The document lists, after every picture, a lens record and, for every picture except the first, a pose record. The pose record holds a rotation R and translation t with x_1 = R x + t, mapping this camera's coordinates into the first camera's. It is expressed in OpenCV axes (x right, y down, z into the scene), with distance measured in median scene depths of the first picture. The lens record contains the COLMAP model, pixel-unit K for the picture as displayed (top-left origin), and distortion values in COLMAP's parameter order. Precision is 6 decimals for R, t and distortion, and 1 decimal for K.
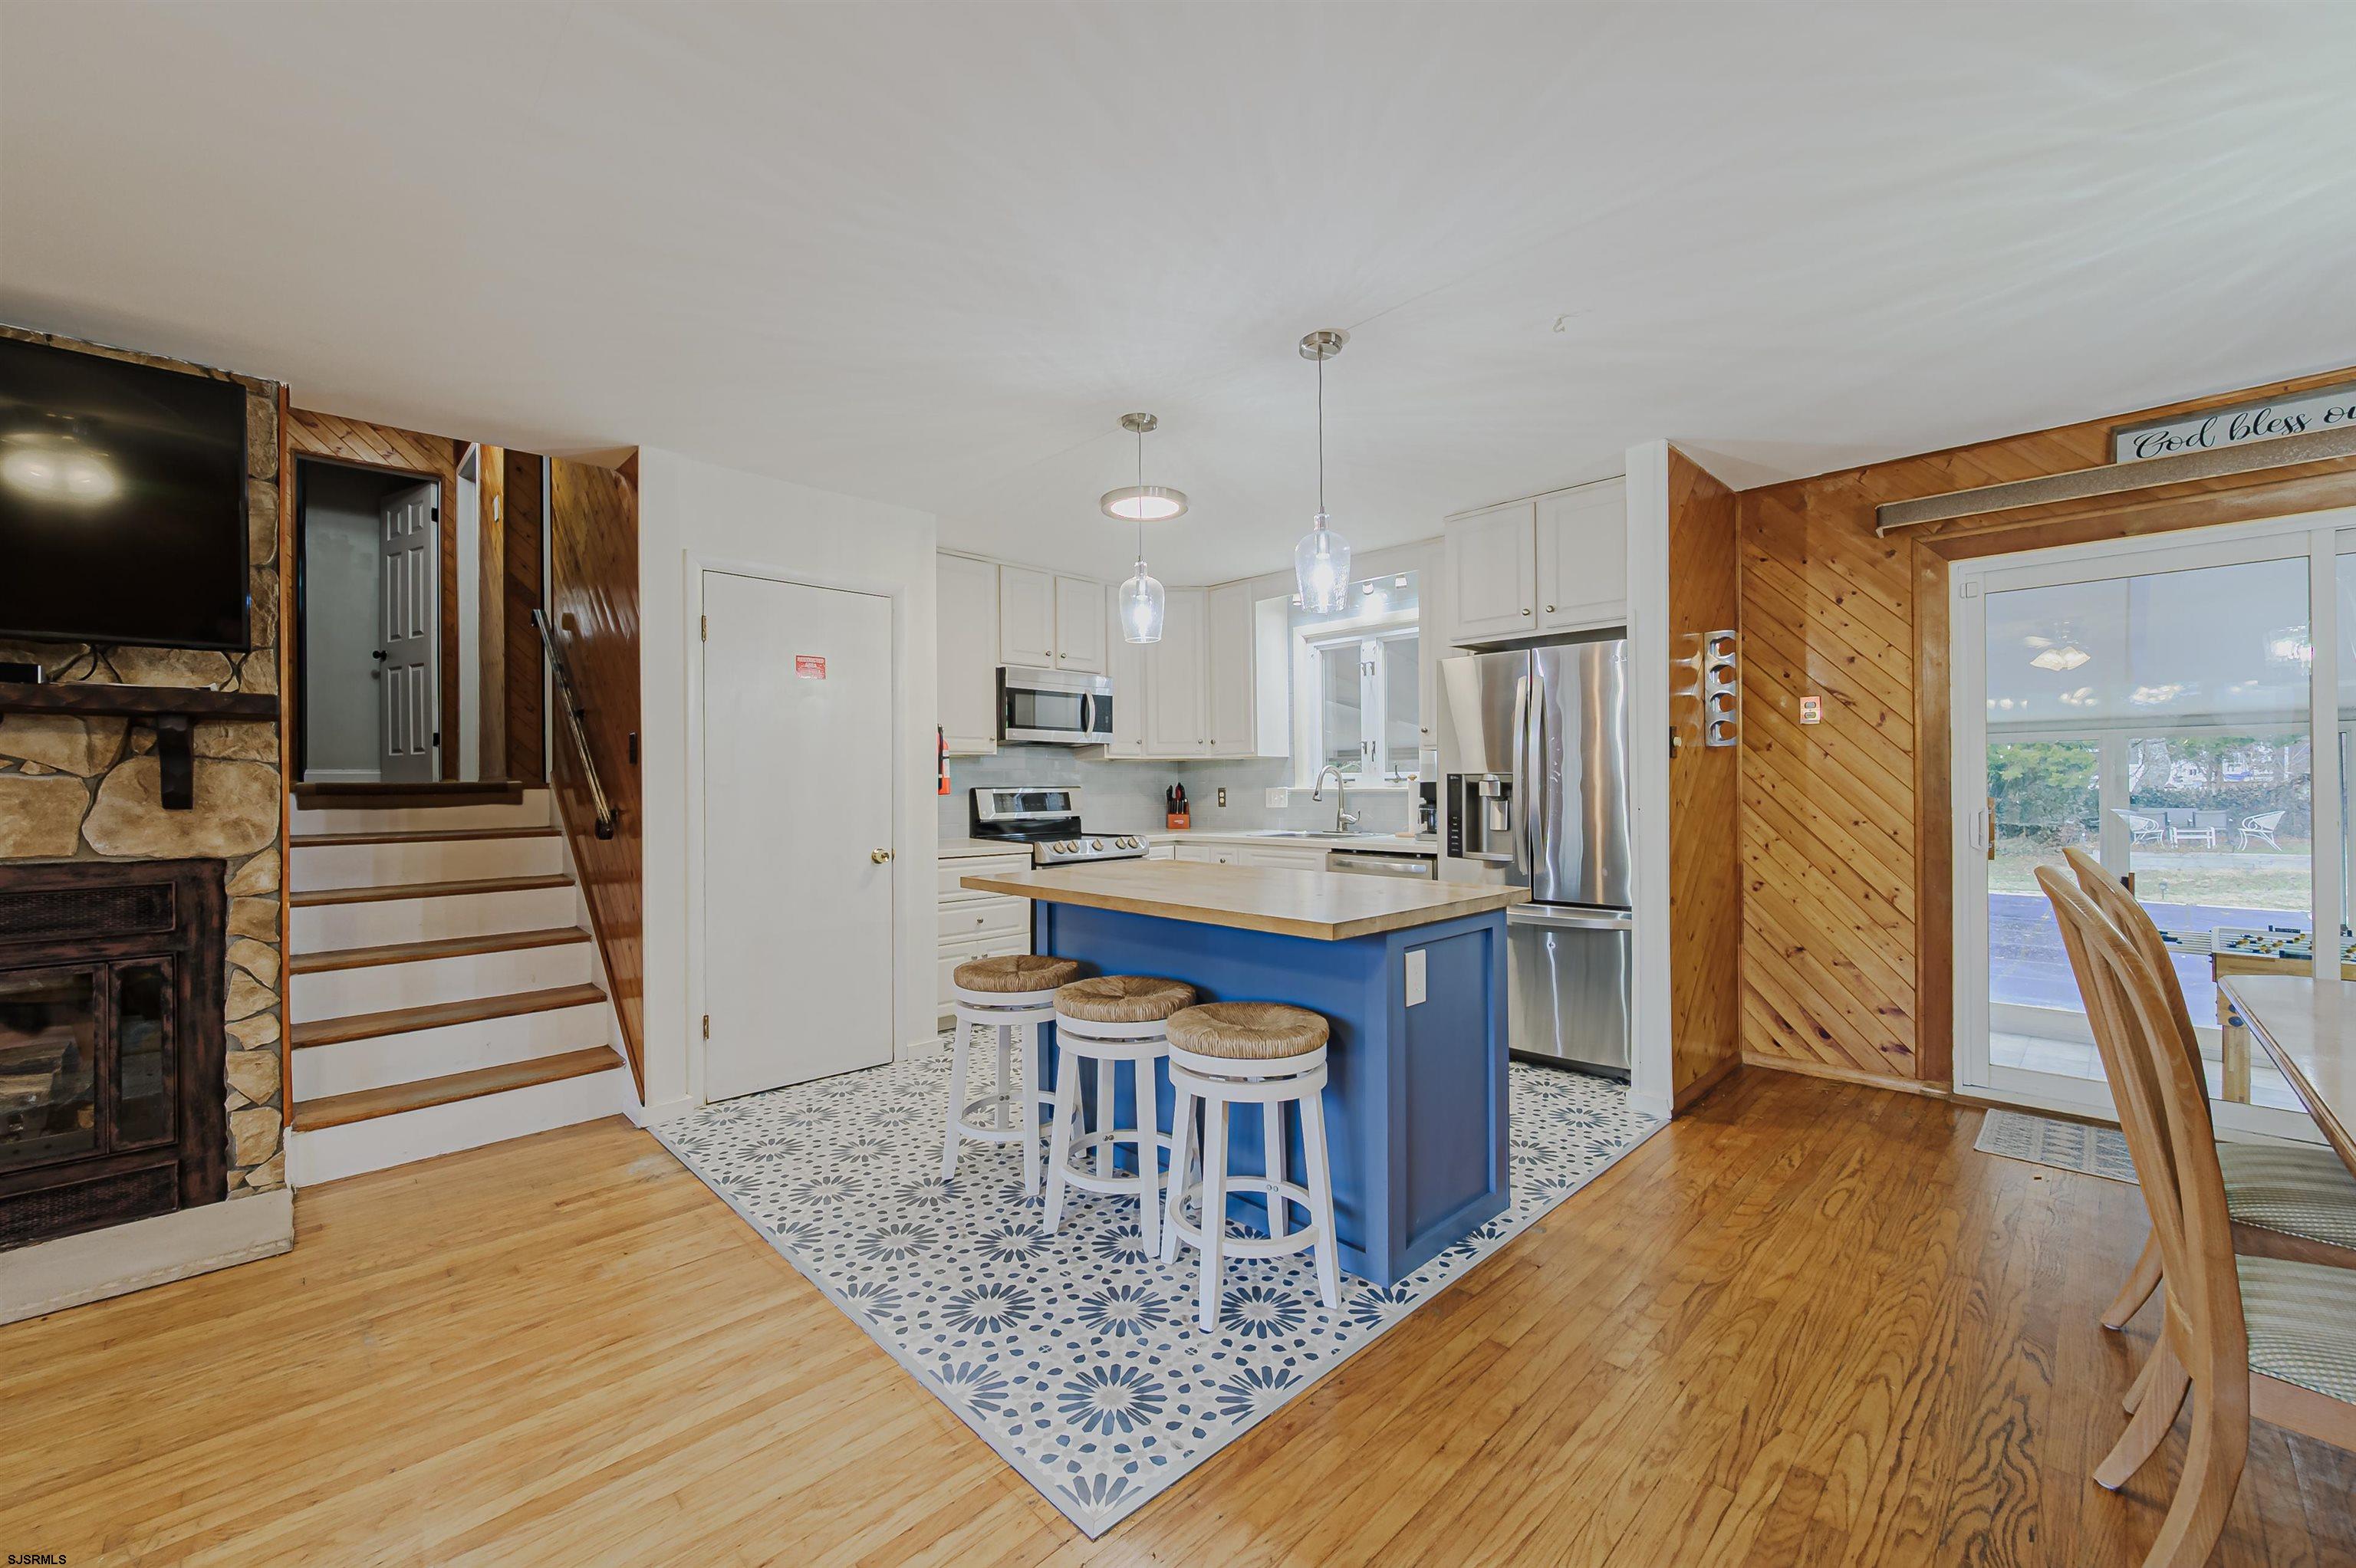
lens RADIAL K [[929.3, 0, 1175.1], [0, 929.3, 784.5], [0, 0, 1]] dist [0.000349, -0.000322]
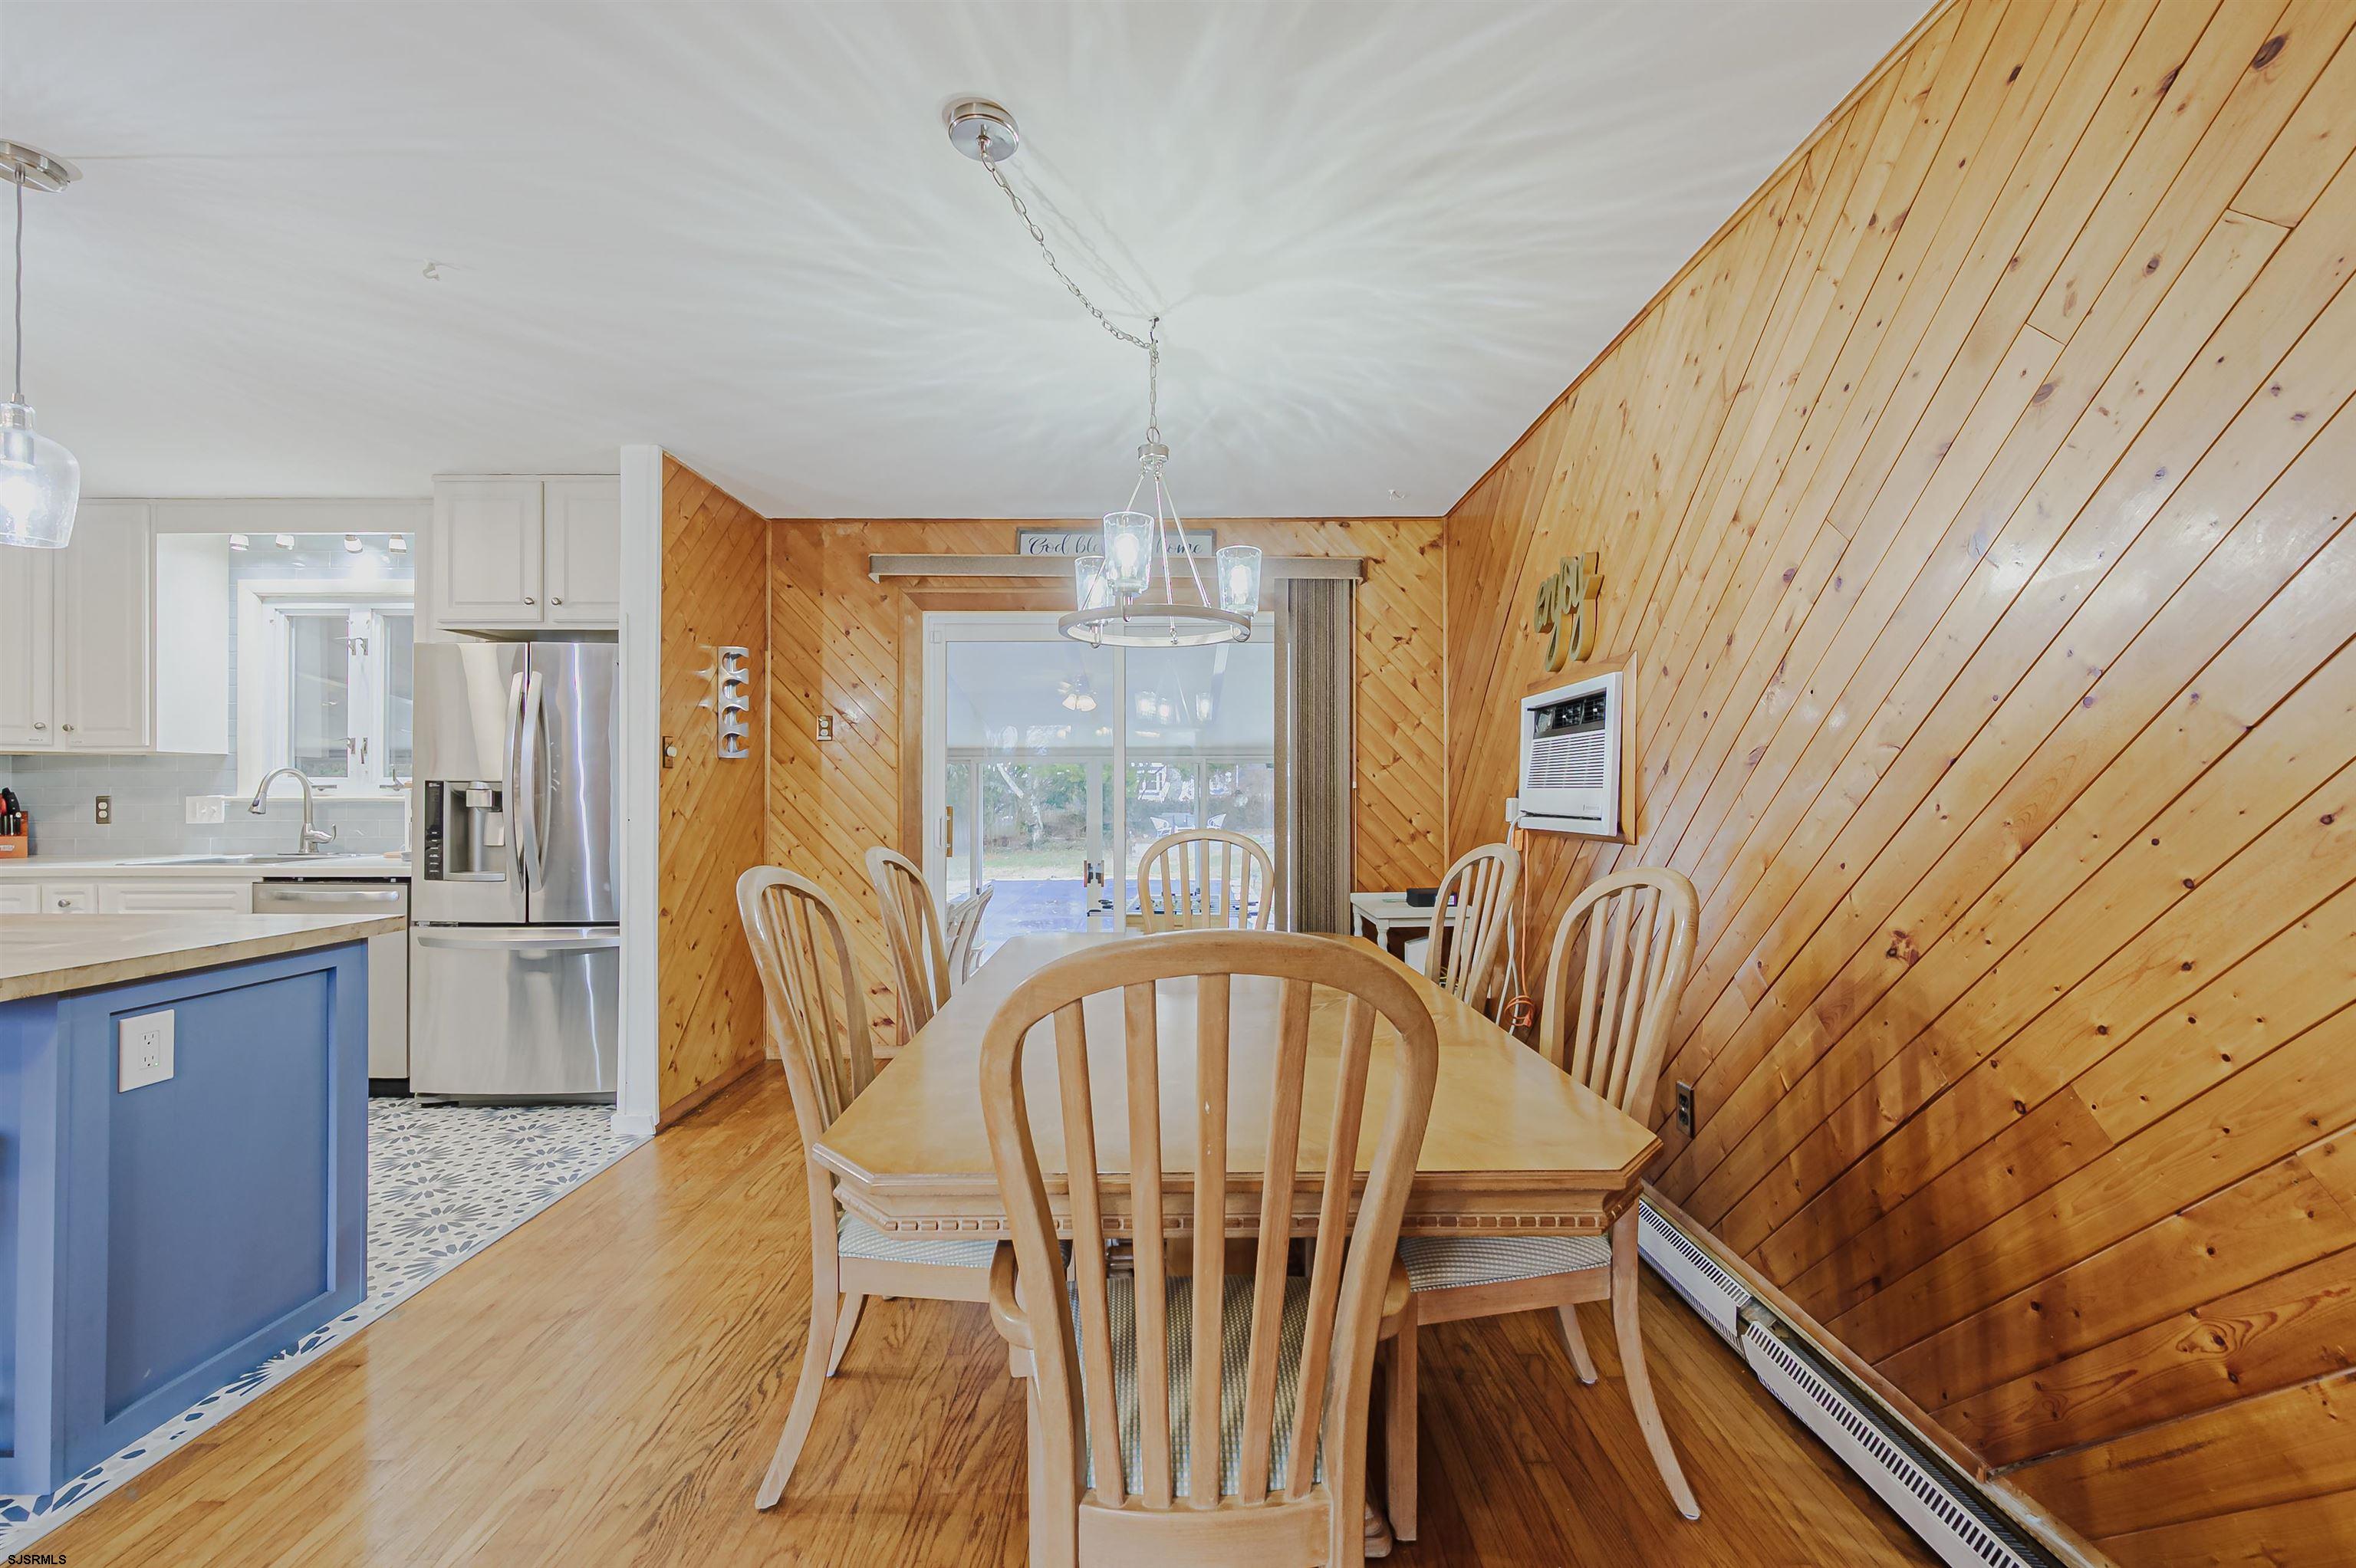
lens RADIAL K [[929.3, 0, 1175.1], [0, 929.3, 784.5], [0, 0, 1]] dist [0.000349, -0.000322]
pose [[0.700892, 0.013073, 0.713148, 0.206678], [-0.006066, 0.999905, -0.012368, -0.001947], [-0.713242, 0.004343, 0.700904, -0.082269]]
